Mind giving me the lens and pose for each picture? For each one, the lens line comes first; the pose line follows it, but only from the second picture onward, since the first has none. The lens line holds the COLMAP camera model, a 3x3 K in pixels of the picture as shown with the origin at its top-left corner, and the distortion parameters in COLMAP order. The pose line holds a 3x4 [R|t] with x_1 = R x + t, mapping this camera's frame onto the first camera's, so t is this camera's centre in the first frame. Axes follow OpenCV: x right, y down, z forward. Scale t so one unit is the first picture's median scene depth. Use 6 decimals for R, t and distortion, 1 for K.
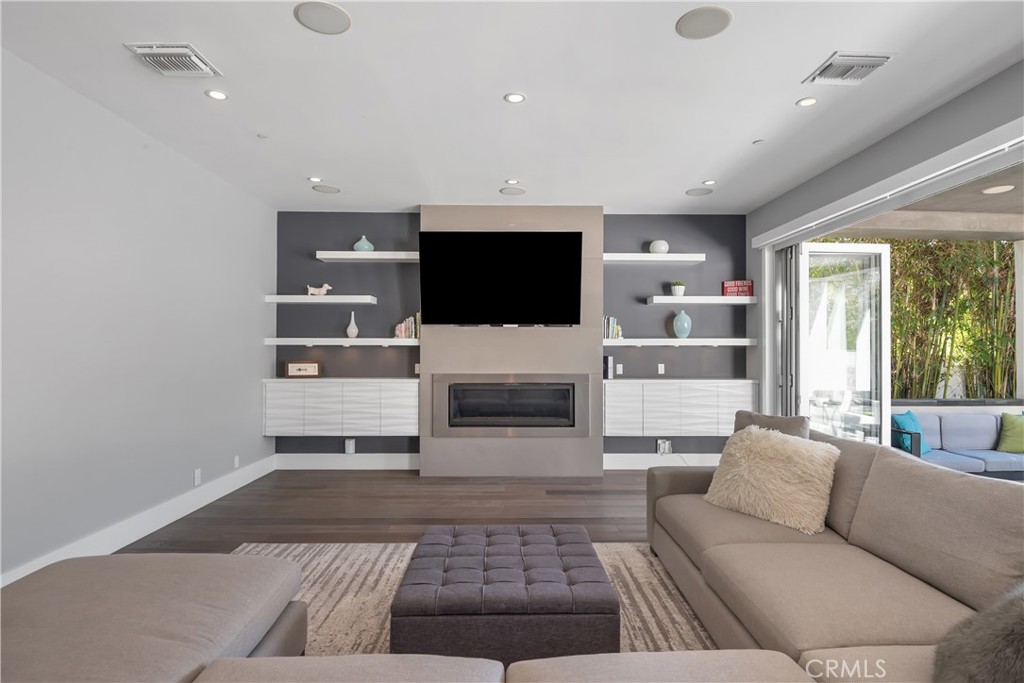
lens RADIAL K [[531.4, 0, 515.8], [0, 531.4, 343.1], [0, 0, 1]] dist [0.000174, -0.005282]
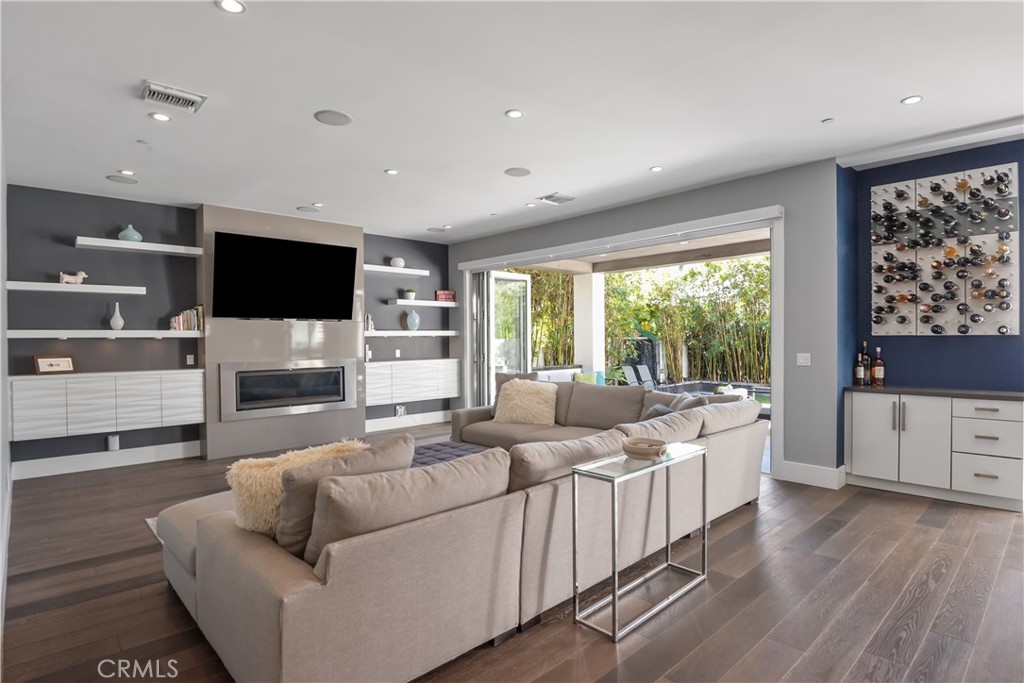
lens RADIAL K [[531.4, 0, 512.5], [0, 531.4, 341.5], [0, 0, 1]] dist [0.000174, -0.005282]
pose [[0.739597, -0.012951, 0.672925, -0.428932], [0.003061, 0.999869, 0.015879, -0.001953], [-0.673043, -0.009684, 0.739540, -0.193332]]
